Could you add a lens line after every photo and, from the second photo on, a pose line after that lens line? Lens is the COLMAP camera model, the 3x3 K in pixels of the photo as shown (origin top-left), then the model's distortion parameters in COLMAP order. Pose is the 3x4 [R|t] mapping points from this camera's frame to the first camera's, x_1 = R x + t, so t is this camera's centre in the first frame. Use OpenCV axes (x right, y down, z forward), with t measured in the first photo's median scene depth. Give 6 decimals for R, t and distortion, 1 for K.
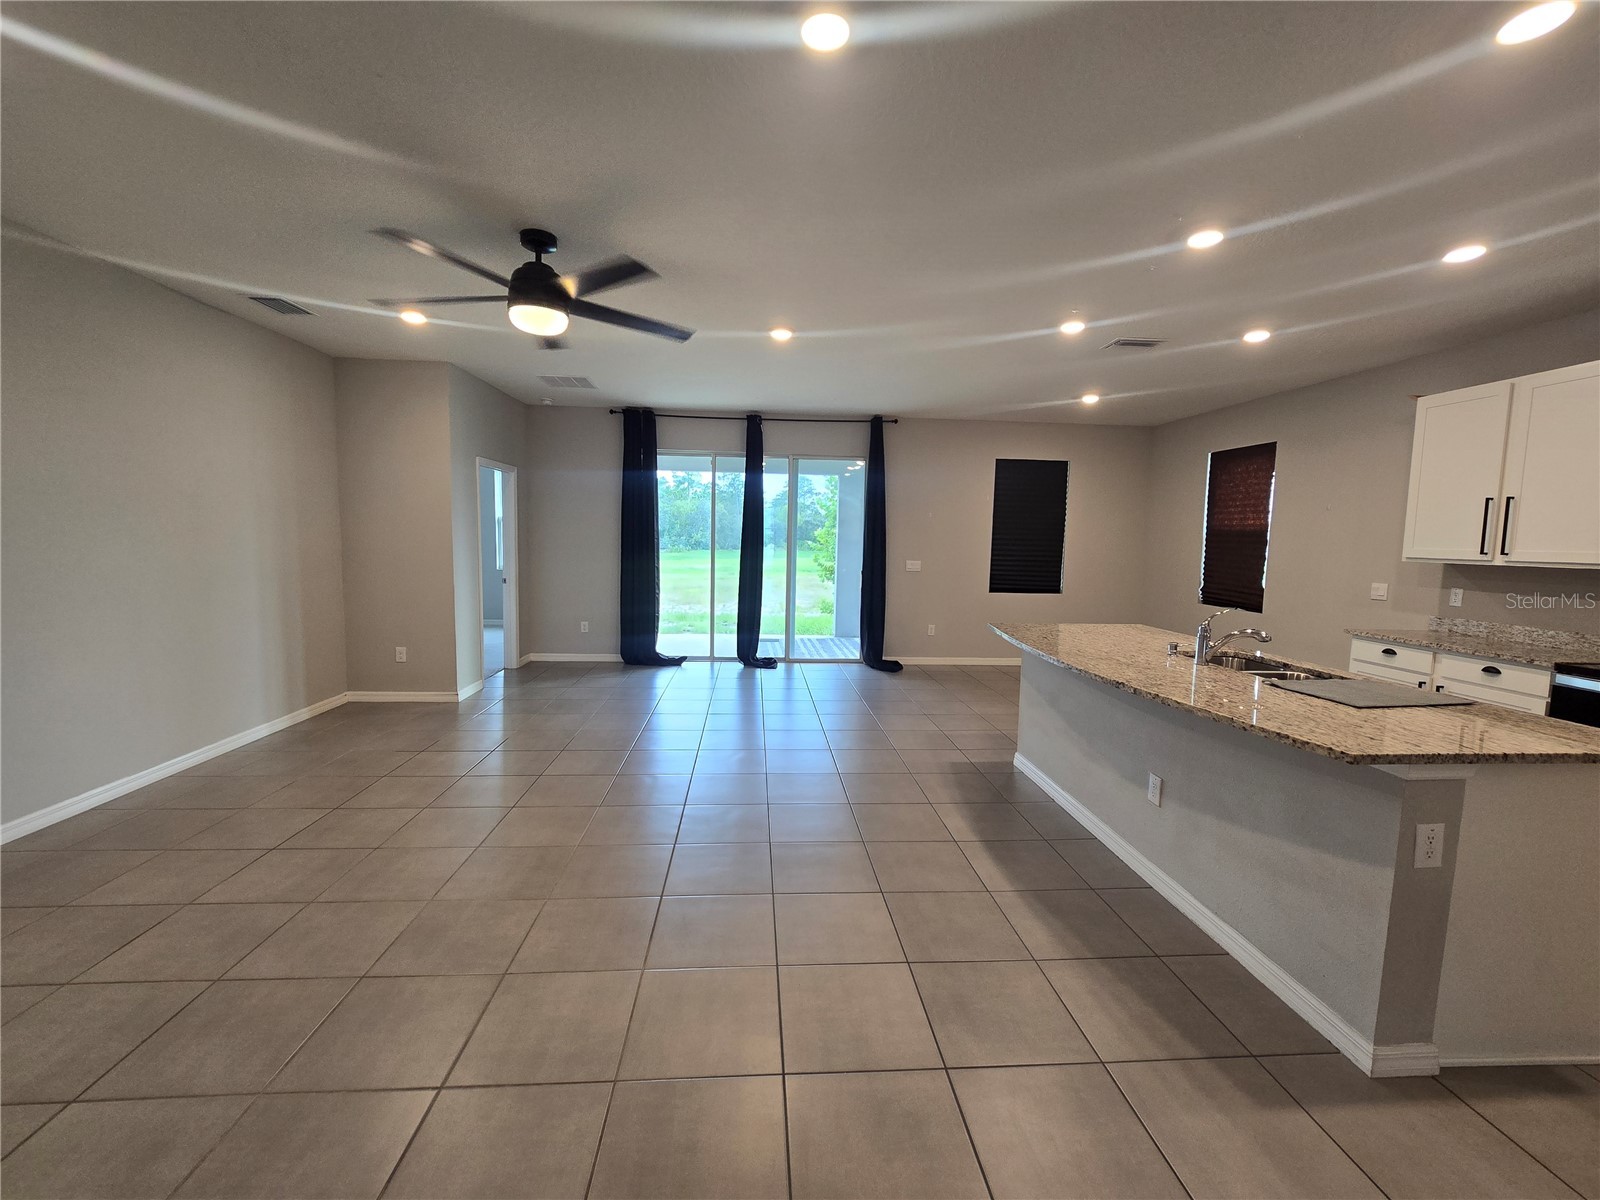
lens RADIAL K [[655.7, 0, 797.8], [0, 655.7, 593.7], [0, 0, 1]] dist [-0.003227, 0.000041]
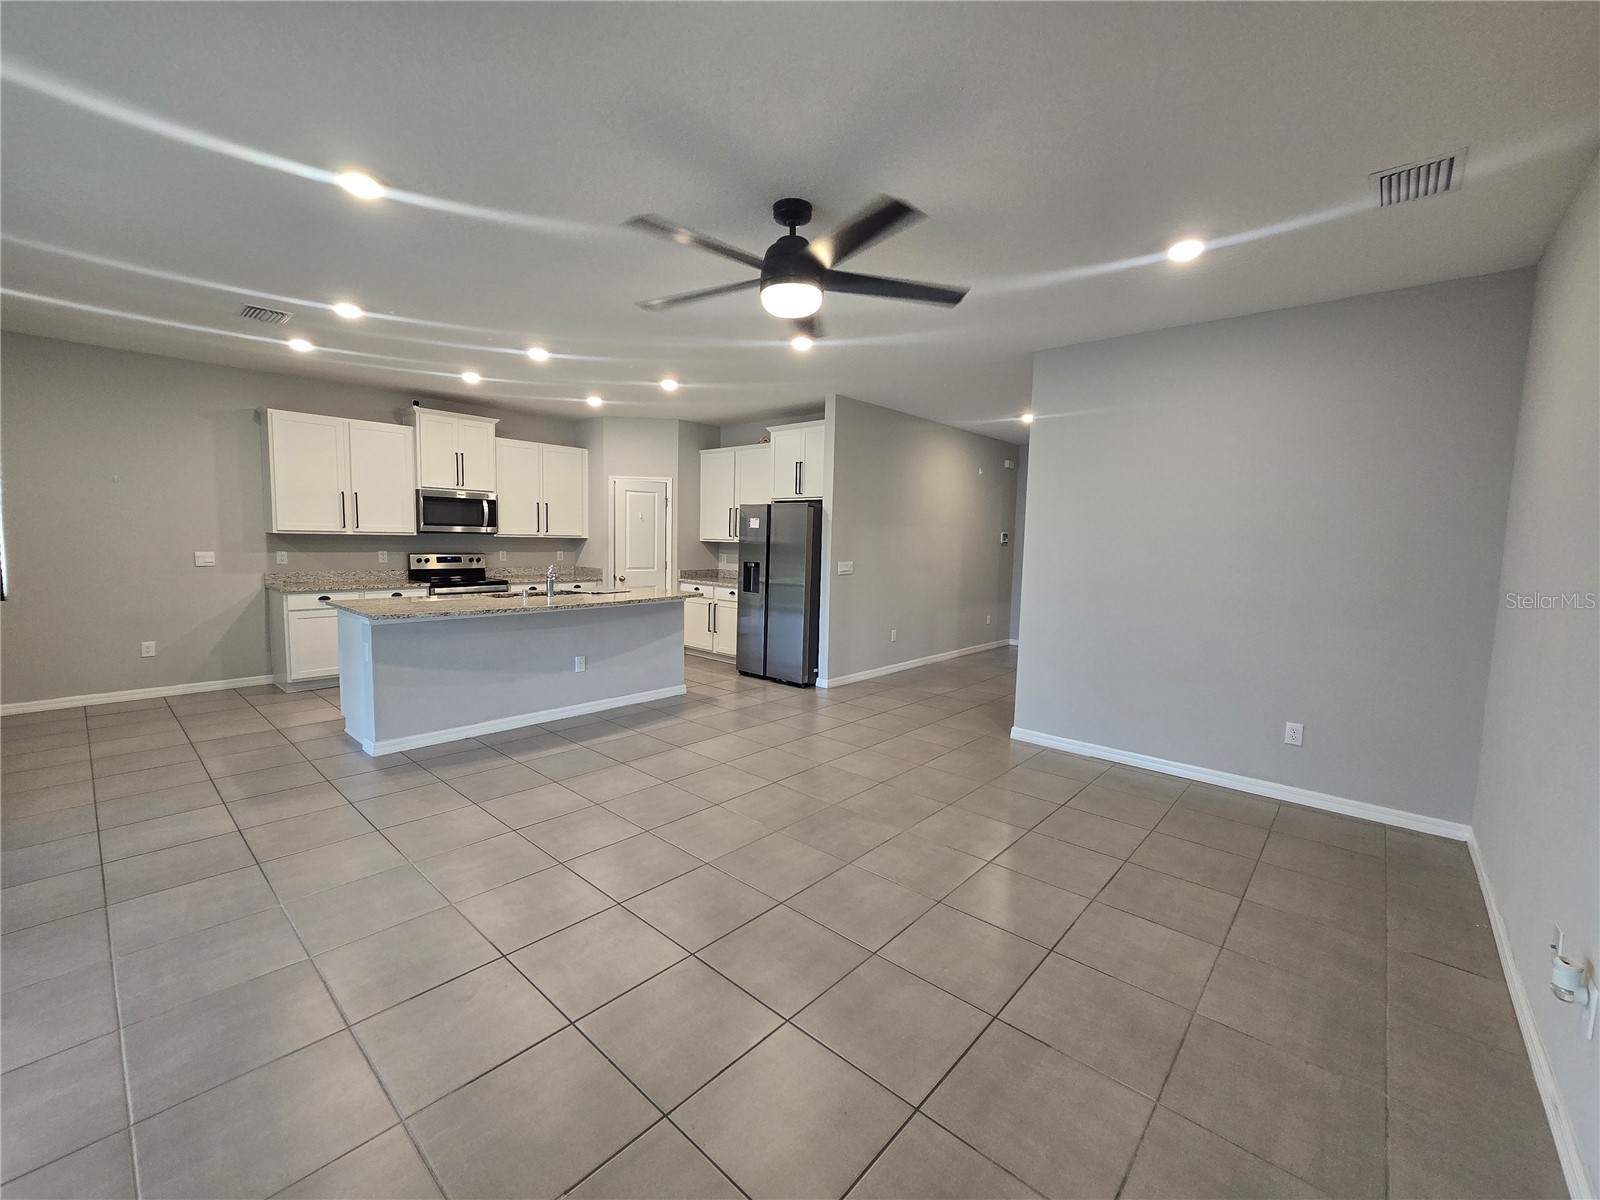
lens RADIAL K [[655.7, 0, 799.4], [0, 655.7, 593.5], [0, 0, 1]] dist [-0.003227, 0.000041]
pose [[-0.697763, -0.097704, 0.709634, -0.793967], [0.025538, 0.986632, 0.160952, -0.120082], [-0.715873, 0.130429, -0.685940, 1.219762]]
